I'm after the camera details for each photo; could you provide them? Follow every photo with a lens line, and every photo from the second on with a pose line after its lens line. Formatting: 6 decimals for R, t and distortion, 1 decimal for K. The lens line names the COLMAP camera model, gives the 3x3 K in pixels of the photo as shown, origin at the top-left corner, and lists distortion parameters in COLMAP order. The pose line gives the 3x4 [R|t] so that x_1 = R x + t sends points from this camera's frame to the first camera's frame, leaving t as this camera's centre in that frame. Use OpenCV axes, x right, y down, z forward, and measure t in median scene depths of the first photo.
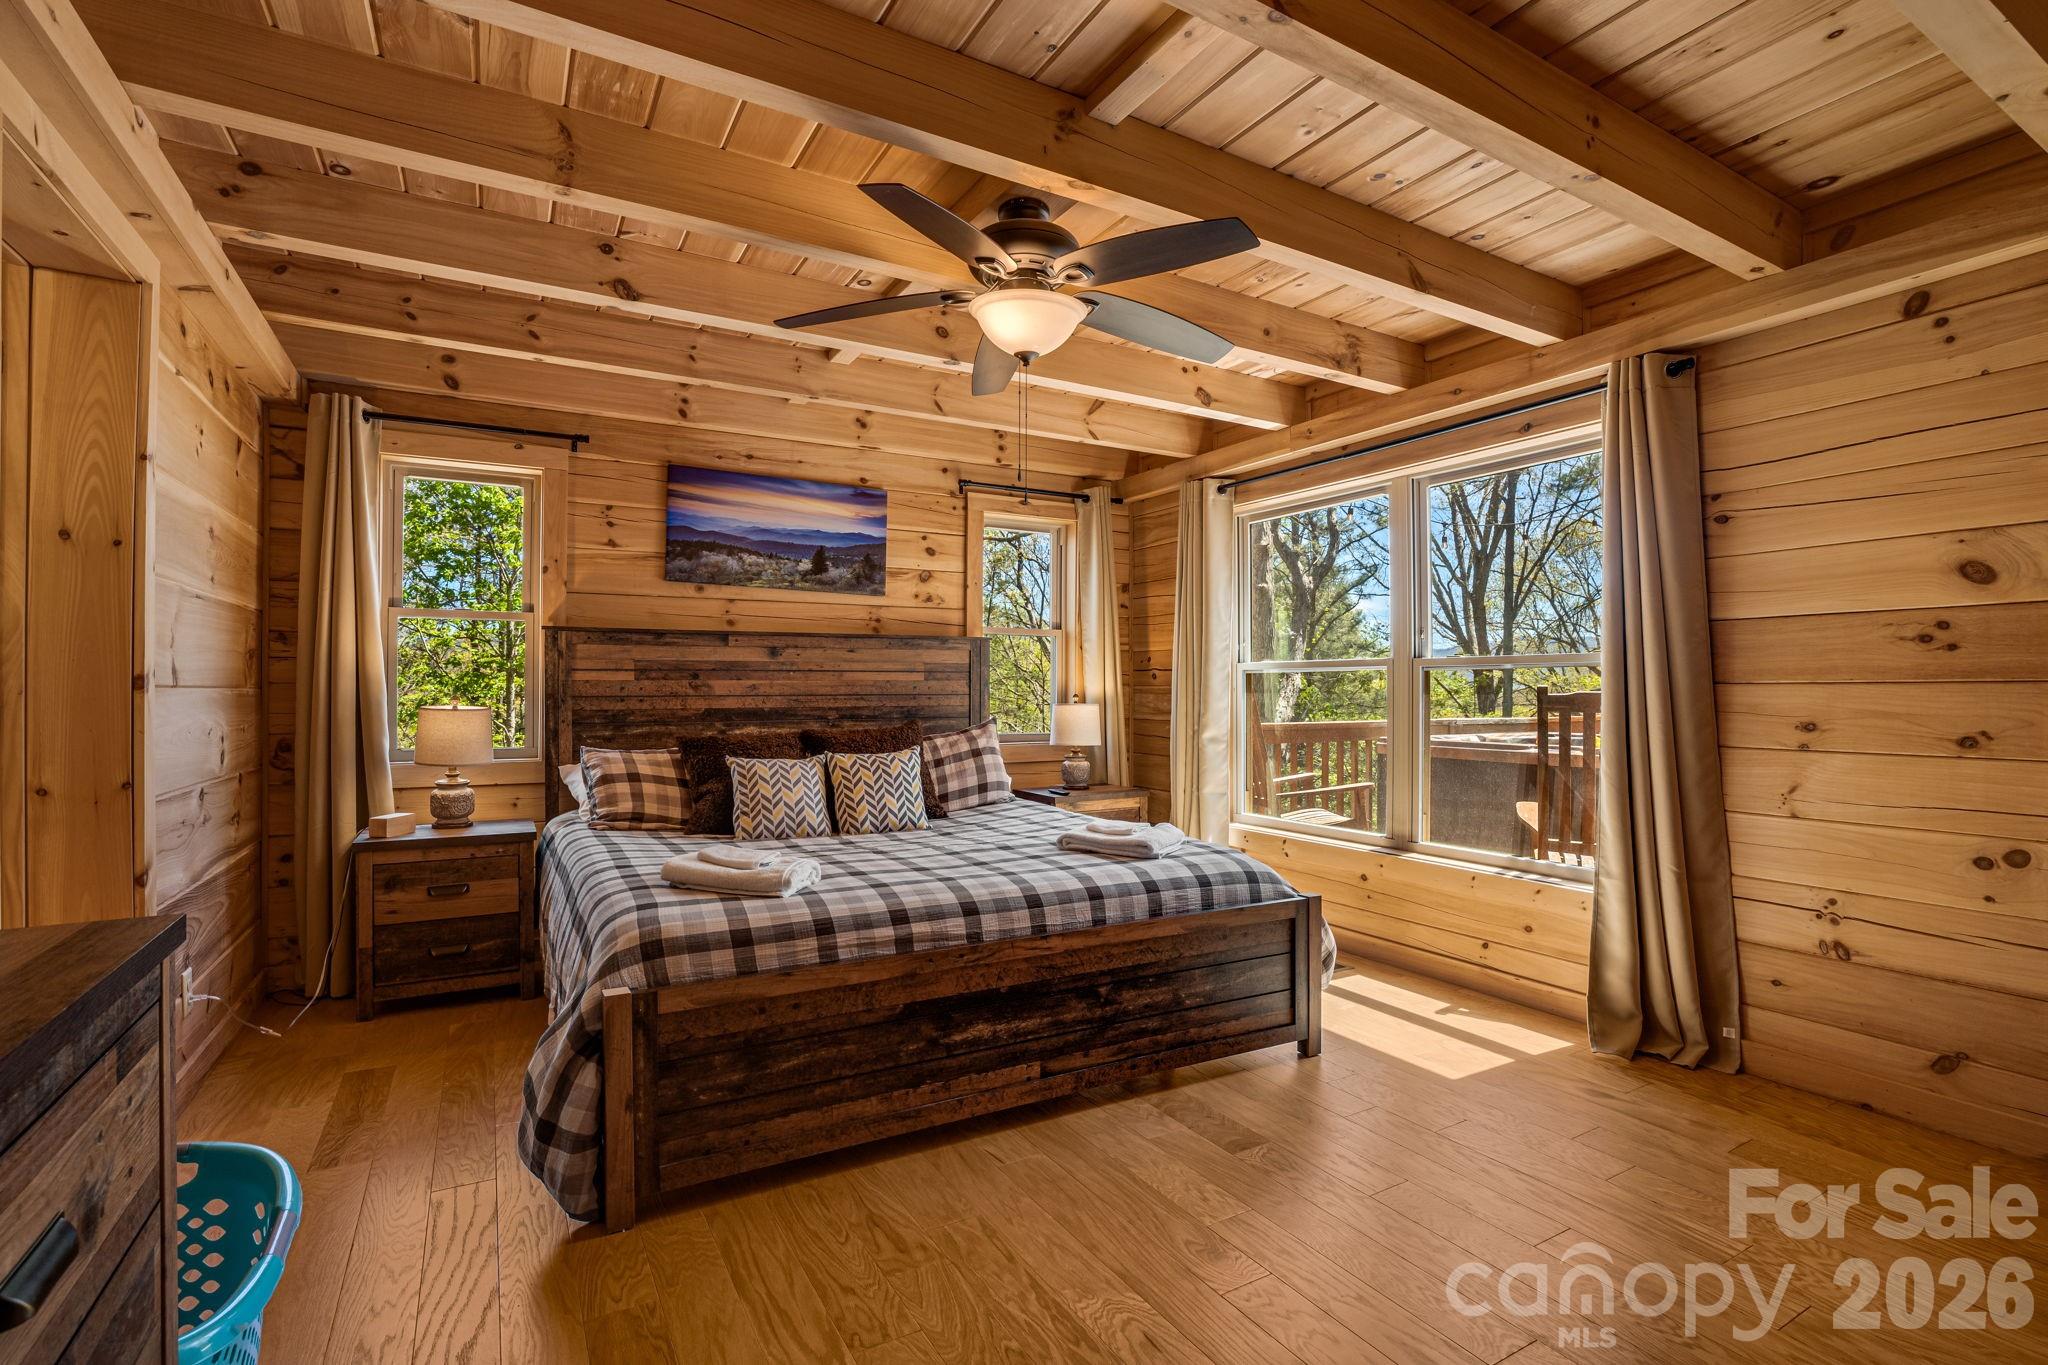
lens RADIAL K [[934.0, 0, 1023.9], [0, 934.0, 683.9], [0, 0, 1]] dist [-0.035328, 0.007746]
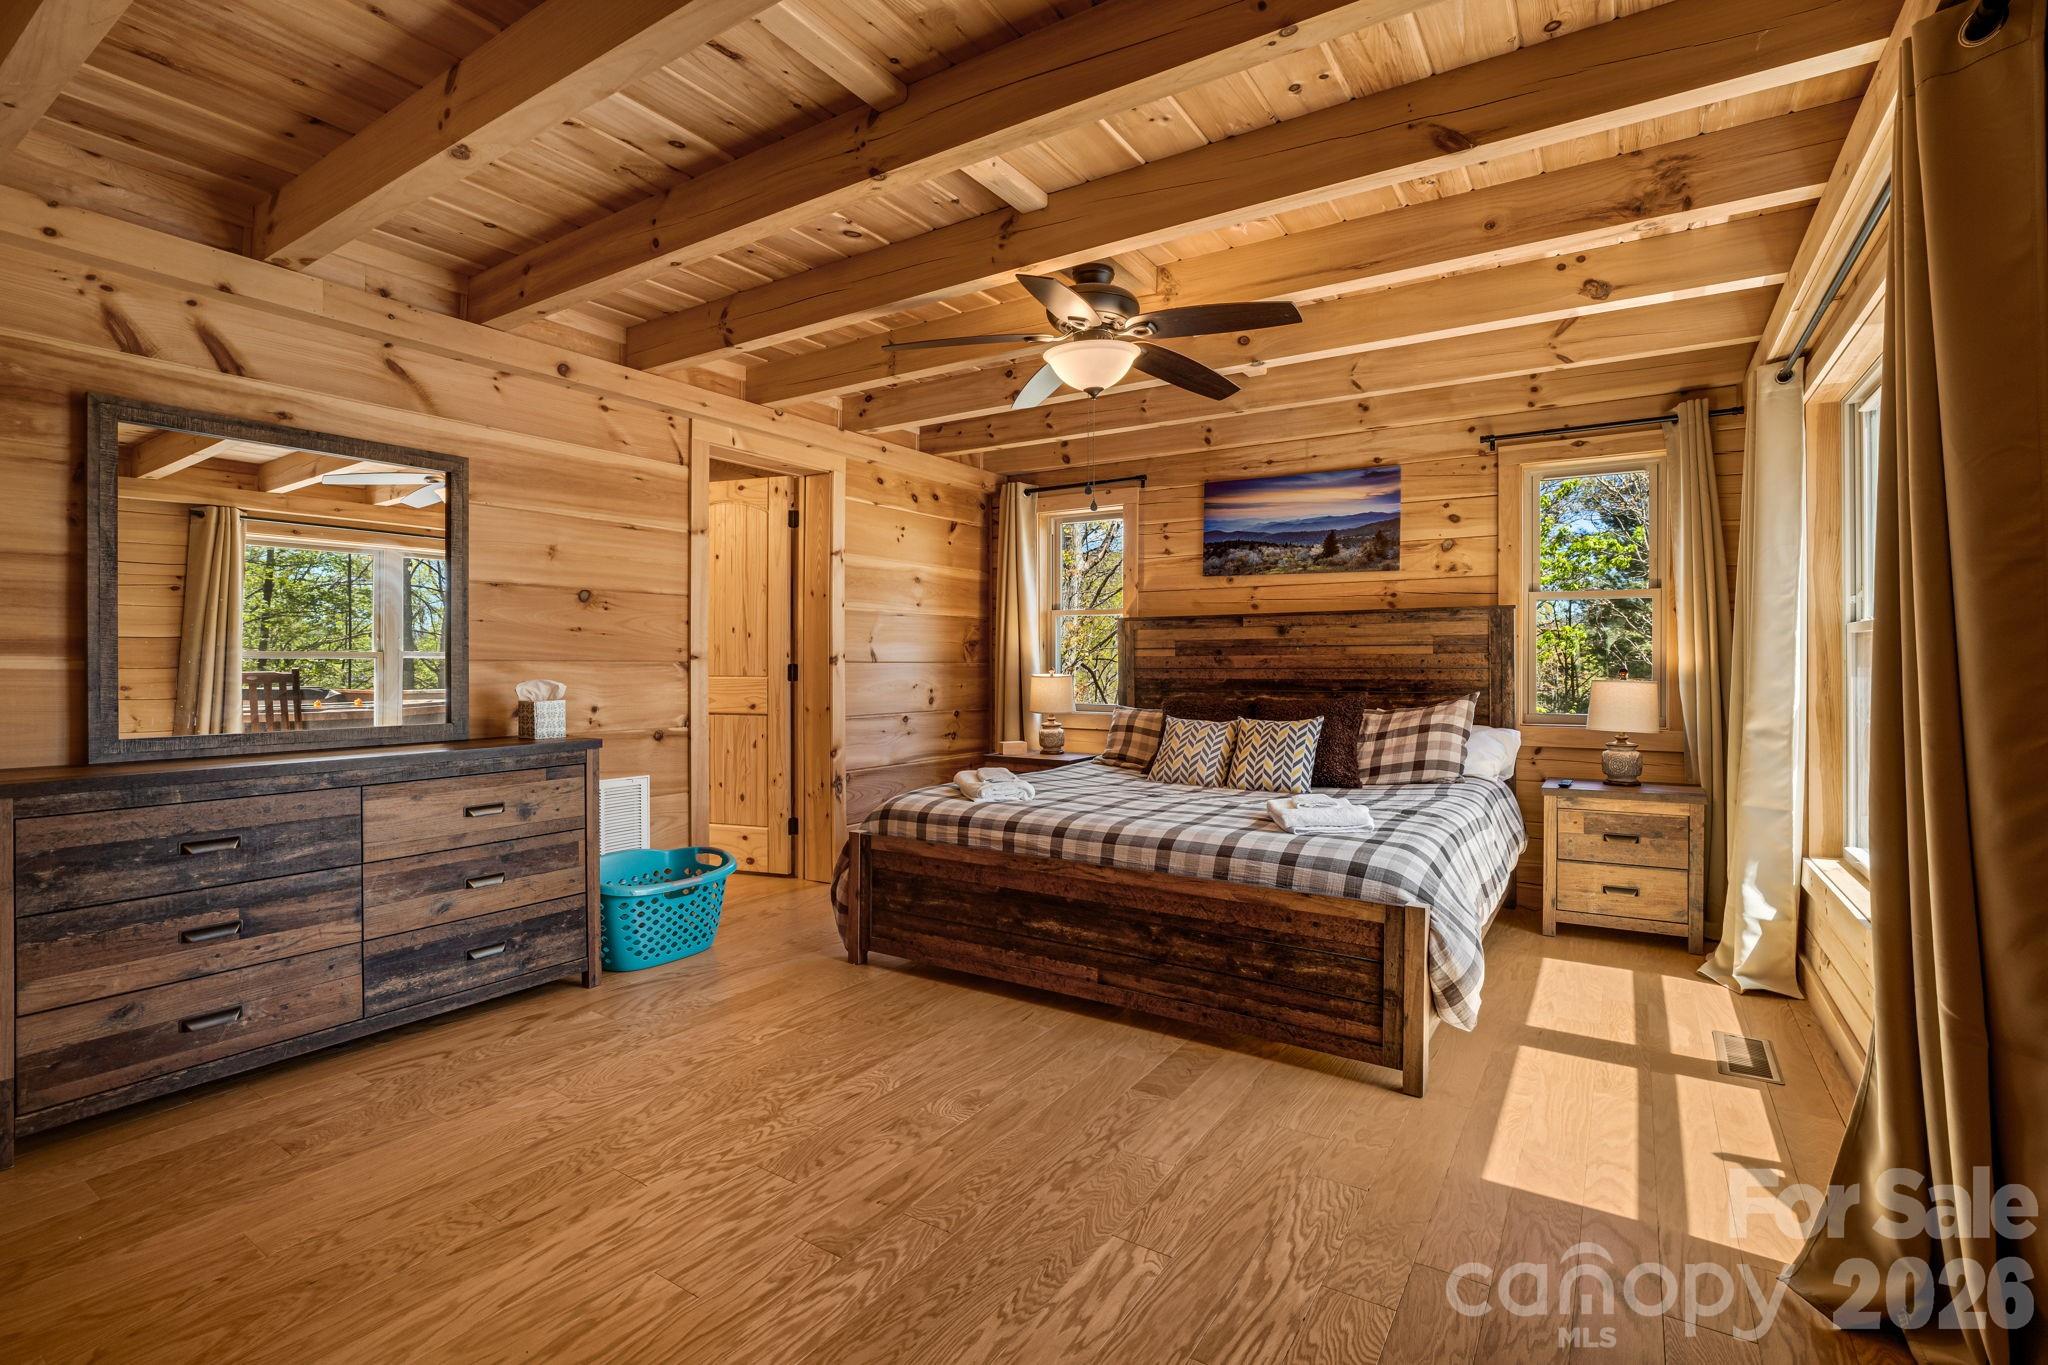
lens RADIAL K [[934.0, 0, 1047.1], [0, 934.0, 654.4], [0, 0, 1]] dist [-0.035328, 0.007746]
pose [[0.483698, -0.008657, -0.875192, 0.593286], [0.004910, 0.999962, -0.007178, 0.002040], [0.875221, -0.000825, 0.483722, 0.199407]]
